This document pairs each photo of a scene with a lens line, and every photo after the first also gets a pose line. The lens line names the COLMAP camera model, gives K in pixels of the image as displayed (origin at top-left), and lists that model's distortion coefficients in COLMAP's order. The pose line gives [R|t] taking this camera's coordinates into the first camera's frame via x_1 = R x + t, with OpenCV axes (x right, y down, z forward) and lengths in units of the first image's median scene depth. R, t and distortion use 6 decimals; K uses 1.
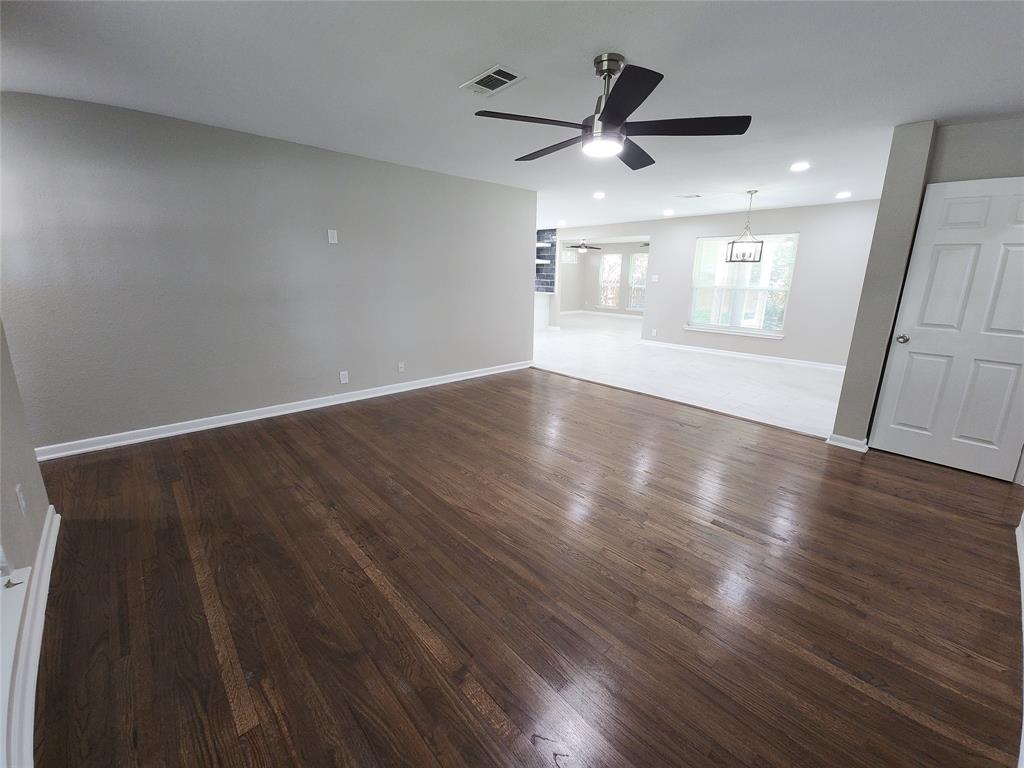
lens RADIAL K [[420.3, 0, 517.6], [0, 420.3, 373.4], [0, 0, 1]] dist [0.004528, -0.004831]
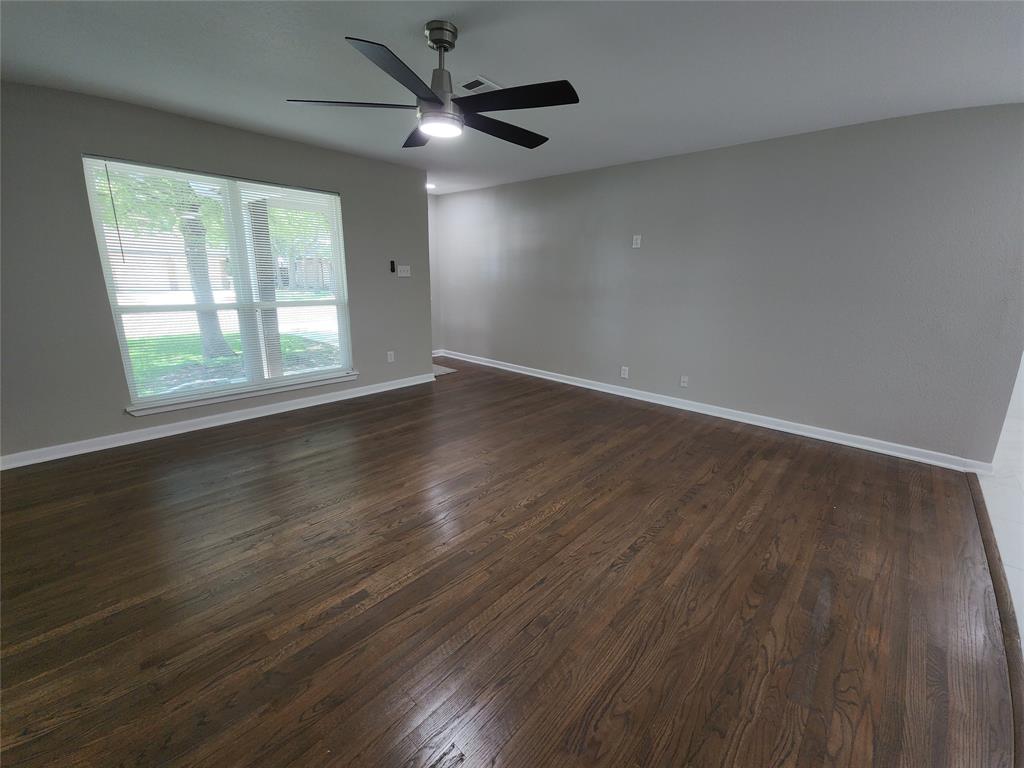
lens RADIAL K [[420.3, 0, 511.9], [0, 420.3, 383.6], [0, 0, 1]] dist [0.004528, -0.004831]
pose [[0.079275, 0.244766, -0.966336, 0.743371], [-0.247885, 0.943778, 0.218717, -0.154136], [0.965541, 0.222201, 0.135492, 0.704032]]
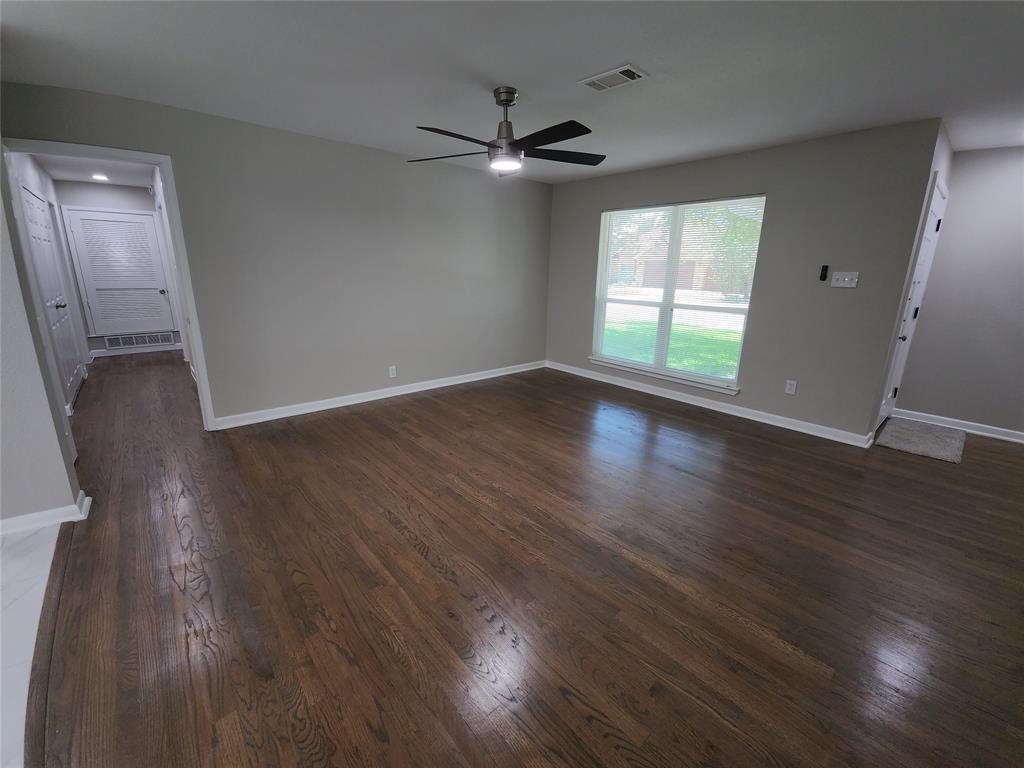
lens RADIAL K [[420.3, 0, 510.9], [0, 420.3, 383.6], [0, 0, 1]] dist [0.004528, -0.004831]
pose [[-0.998855, -0.037983, 0.029079, 0.076429], [-0.019426, 0.877588, 0.479021, -0.343829], [-0.043714, 0.477908, -0.877322, 1.438349]]
